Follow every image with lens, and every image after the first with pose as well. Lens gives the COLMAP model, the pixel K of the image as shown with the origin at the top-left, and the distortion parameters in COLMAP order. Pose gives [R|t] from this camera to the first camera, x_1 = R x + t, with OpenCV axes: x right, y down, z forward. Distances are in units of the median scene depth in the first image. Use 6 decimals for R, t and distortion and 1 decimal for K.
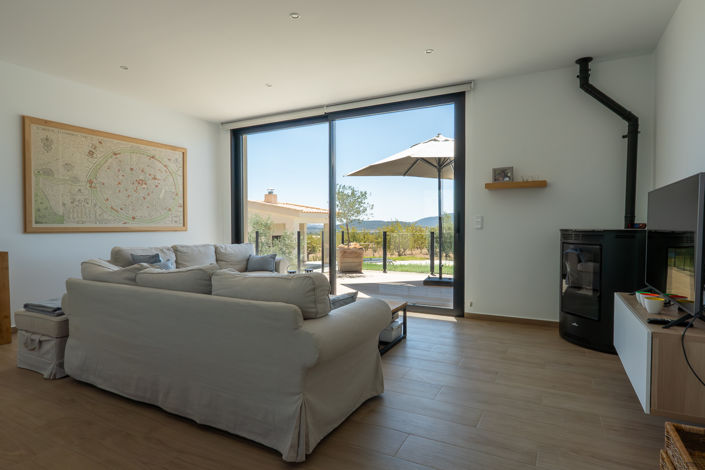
lens RADIAL K [[394.9, 0, 354.1], [0, 394.9, 232.8], [0, 0, 1]] dist [-0.000797, 0.000402]
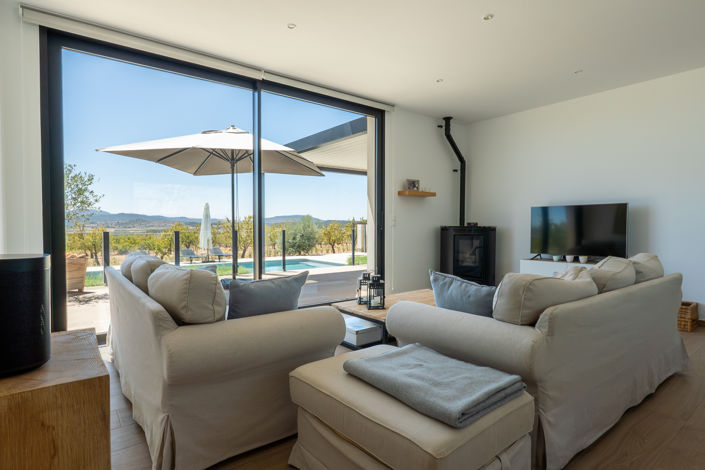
lens RADIAL K [[387.2, 0, 351.7], [0, 387.2, 235.6], [0, 0, 1]] dist [-0.004645, -0.000542]
pose [[0.384298, -0.028334, 0.922774, -0.850715], [0.020073, 0.999549, 0.022332, -0.010782], [-0.922991, 0.009941, 0.384693, 0.655512]]
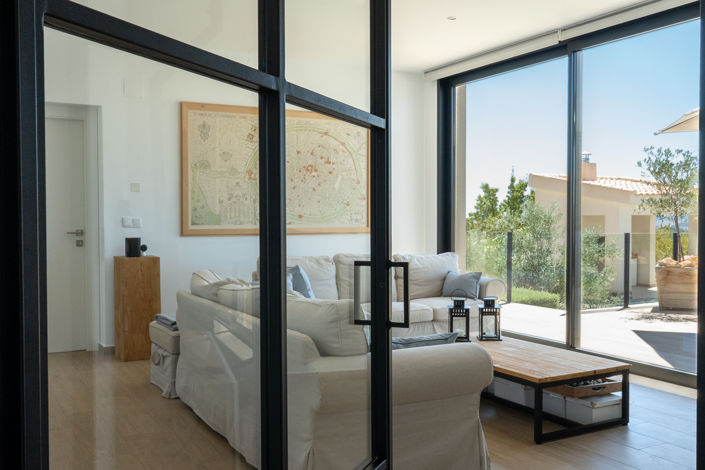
lens RADIAL K [[703.7, 0, 351.6], [0, 703.7, 233.5], [0, 0, 1]] dist [0.005178, 0.000000]
pose [[0.835534, 0.013734, -0.549267, 0.301329], [-0.009785, 0.999901, 0.010116, -0.021978], [0.549352, -0.003078, 0.835585, -0.086029]]
